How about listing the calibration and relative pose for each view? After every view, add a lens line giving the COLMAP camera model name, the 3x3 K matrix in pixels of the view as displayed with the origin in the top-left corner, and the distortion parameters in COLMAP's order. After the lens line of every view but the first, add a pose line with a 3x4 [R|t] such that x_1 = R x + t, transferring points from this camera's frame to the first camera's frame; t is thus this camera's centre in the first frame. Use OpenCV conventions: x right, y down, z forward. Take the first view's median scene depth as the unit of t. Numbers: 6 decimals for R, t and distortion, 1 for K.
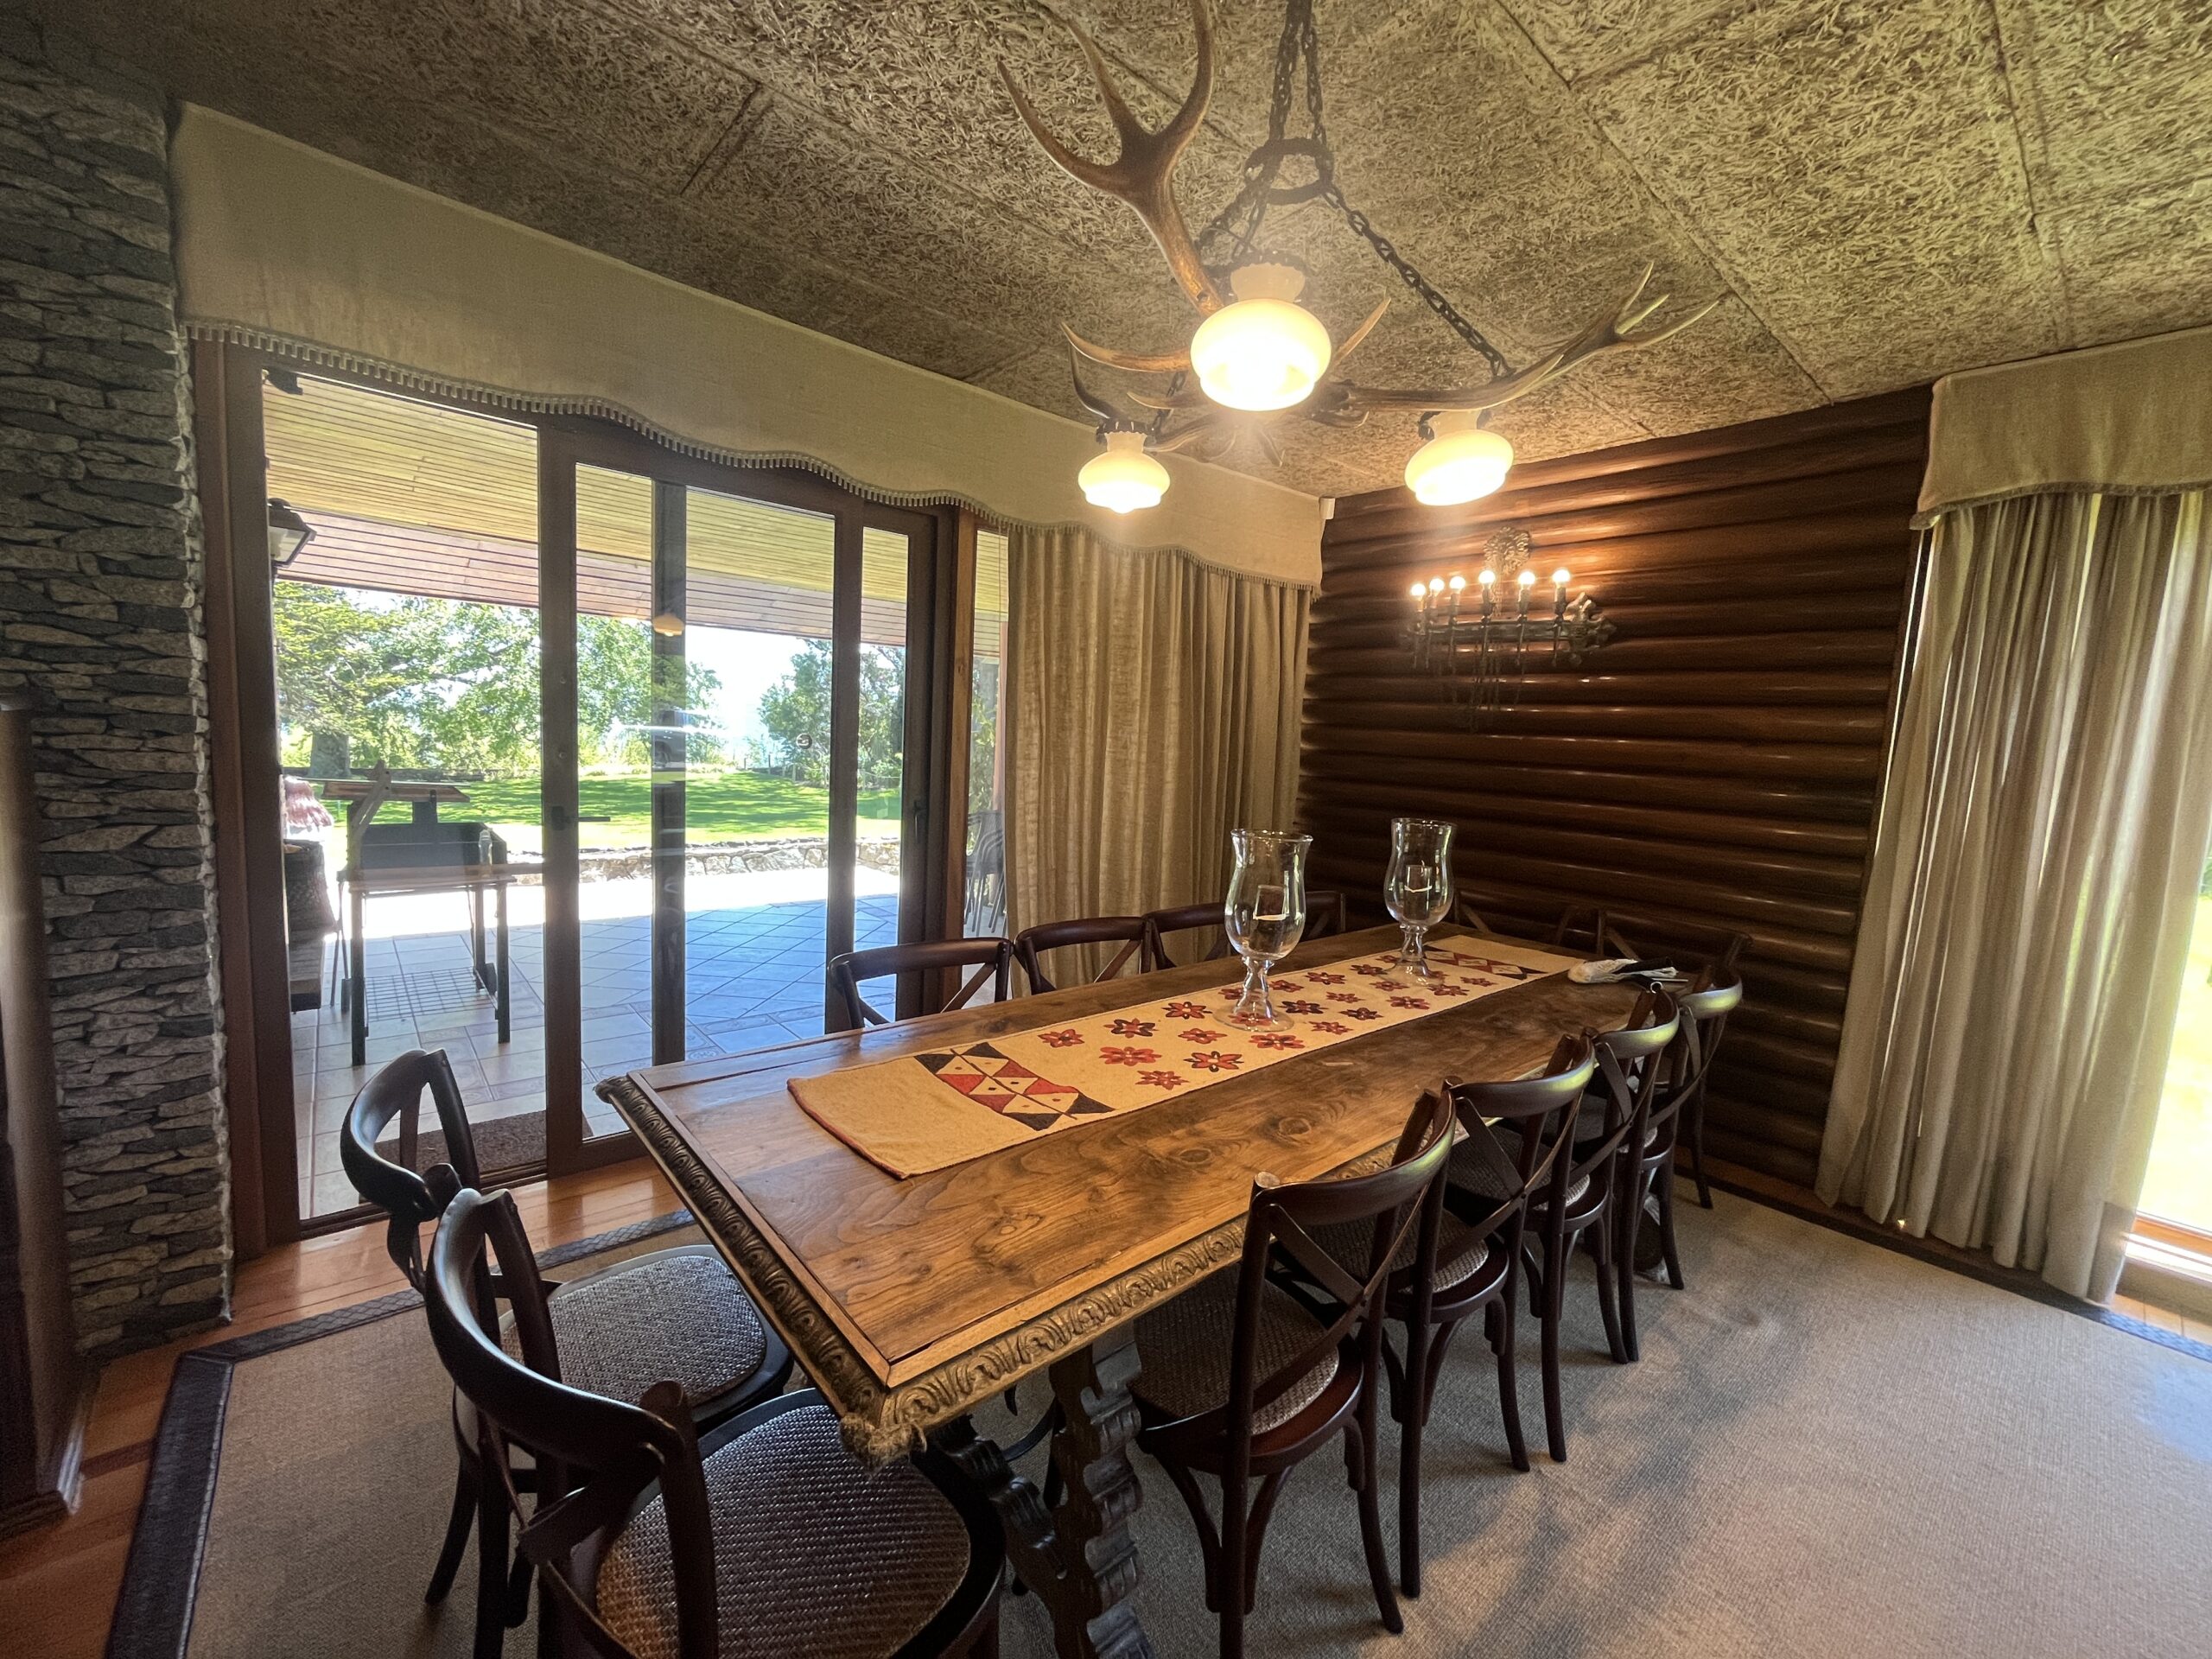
lens RADIAL K [[895.0, 0, 1103.6], [0, 895.0, 831.9], [0, 0, 1]] dist [-0.002573, 0.001036]
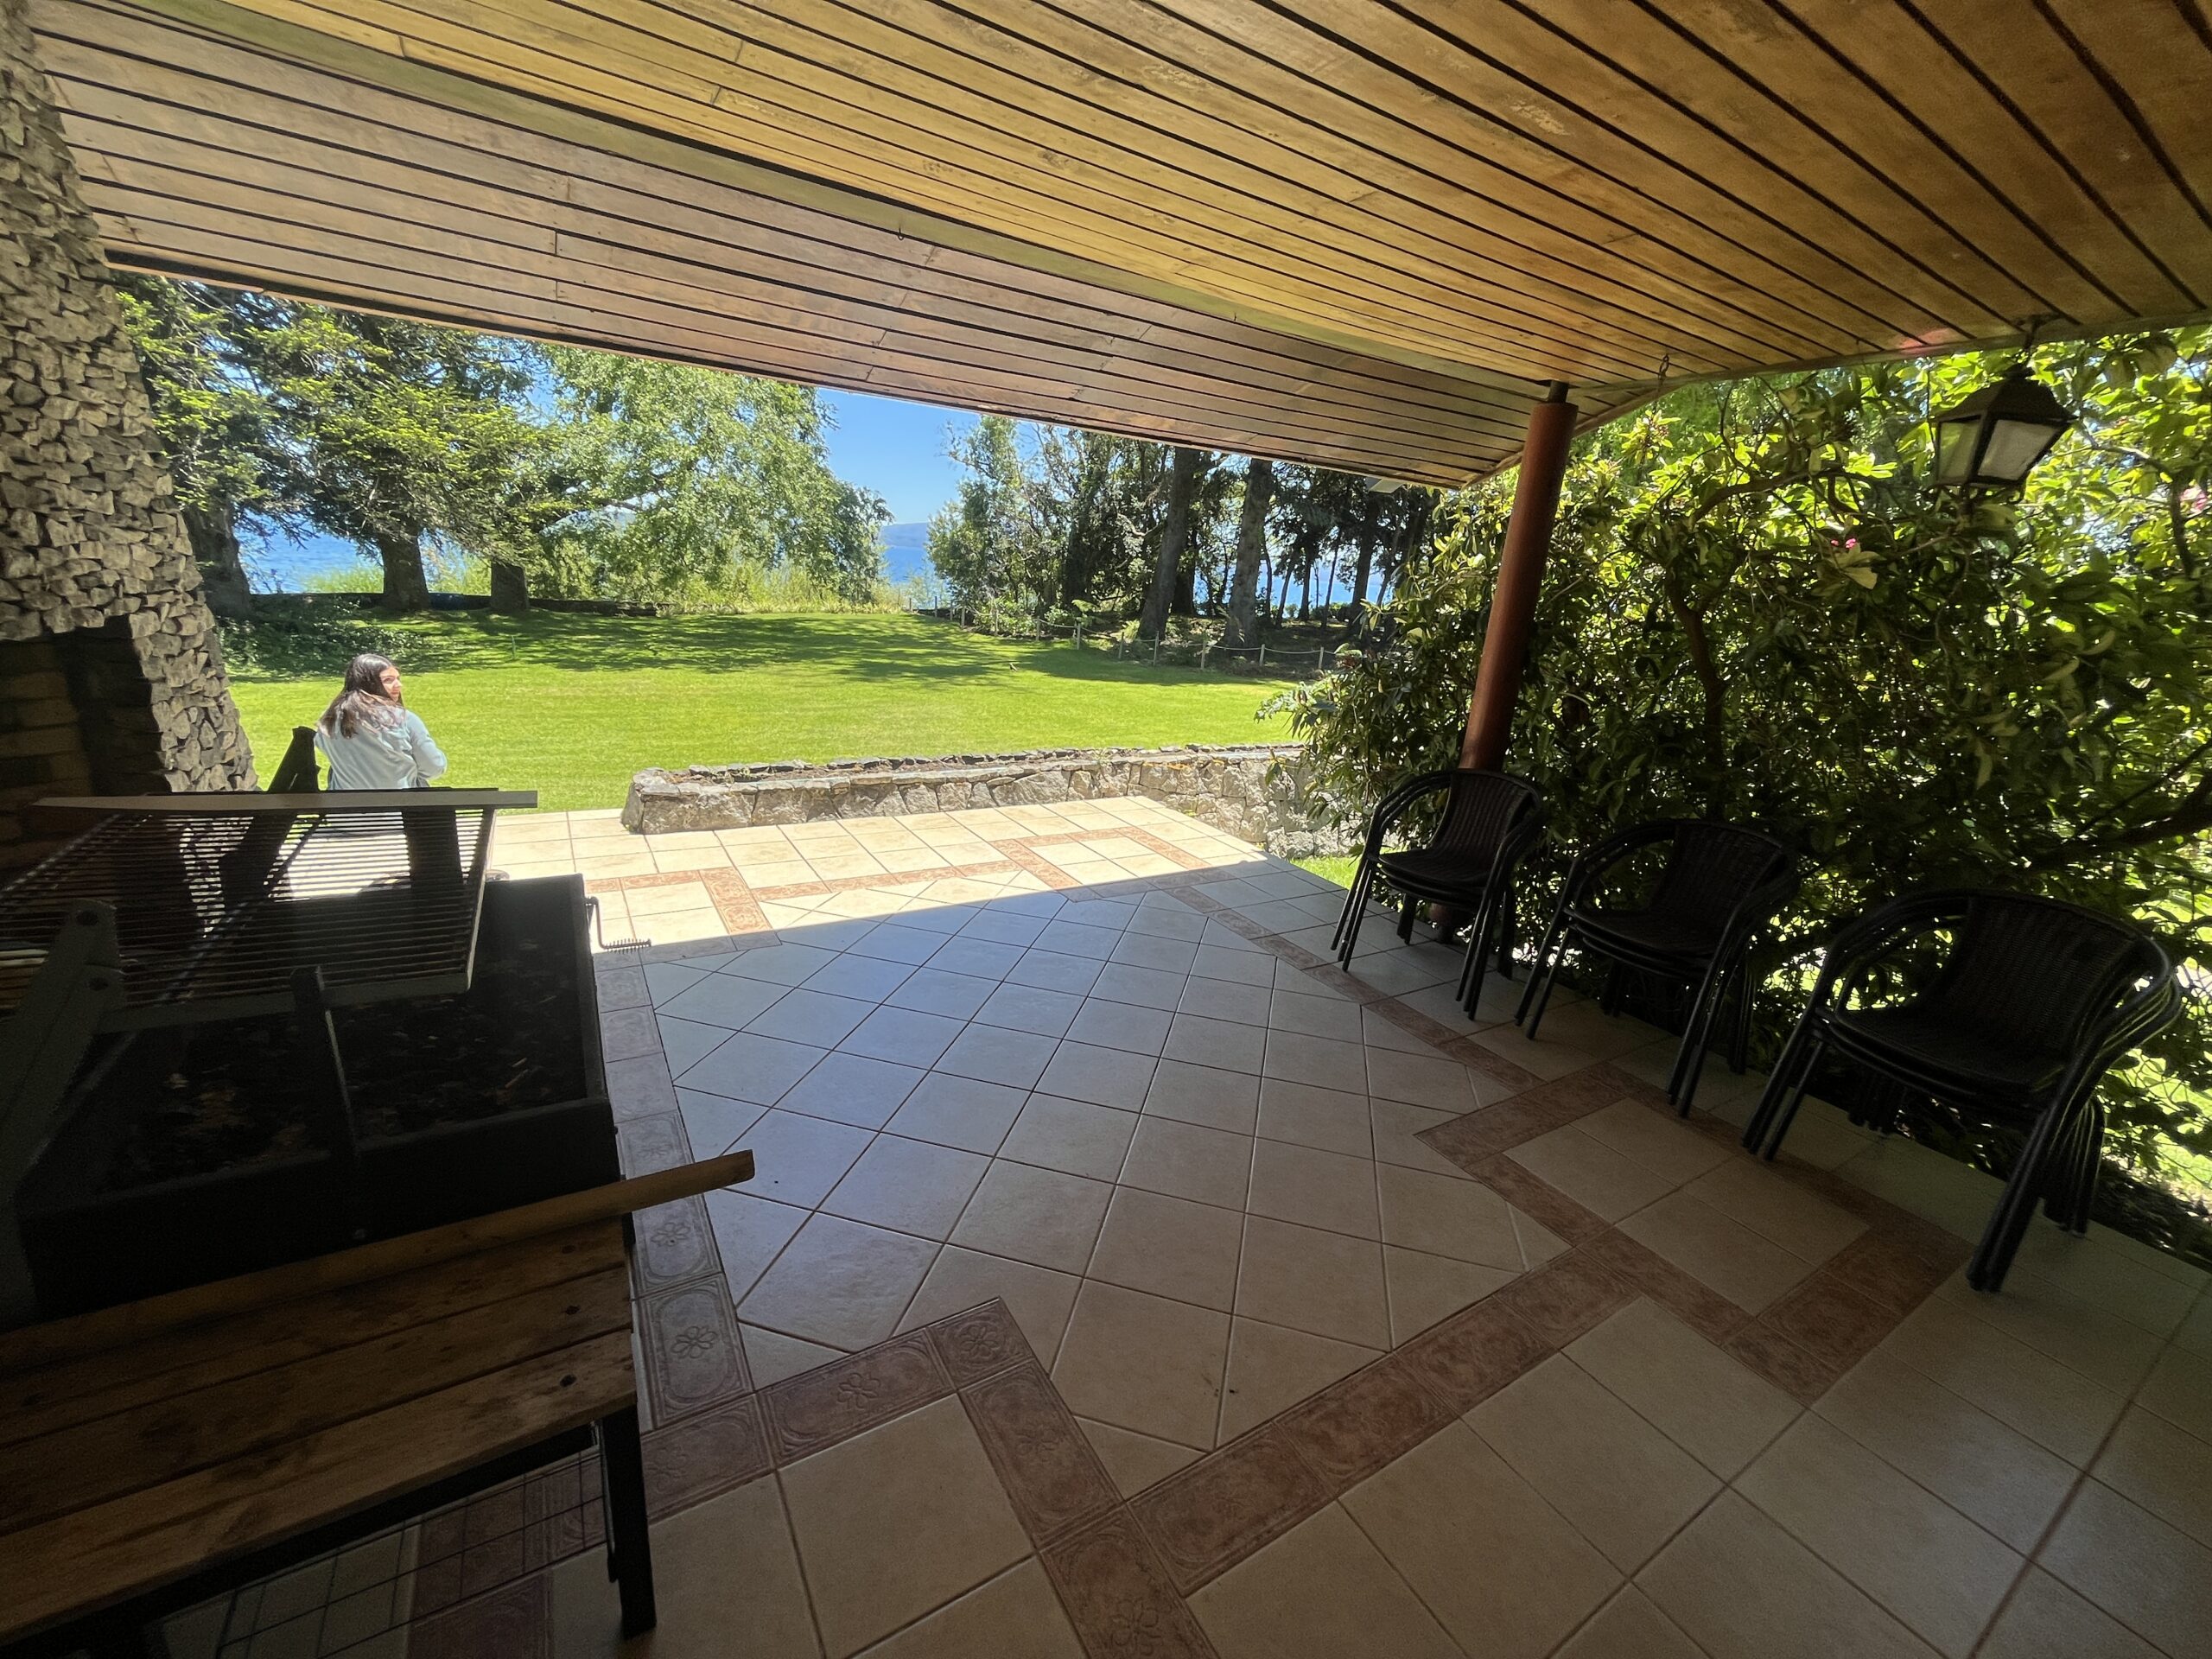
lens RADIAL K [[895.0, 0, 1104.6], [0, 895.0, 831.3], [0, 0, 1]] dist [-0.002573, 0.001036]
pose [[0.987186, 0.068983, -0.143895, -0.076445], [-0.043598, 0.984021, 0.172635, -0.020622], [0.153504, -0.164149, 0.974419, 0.121829]]
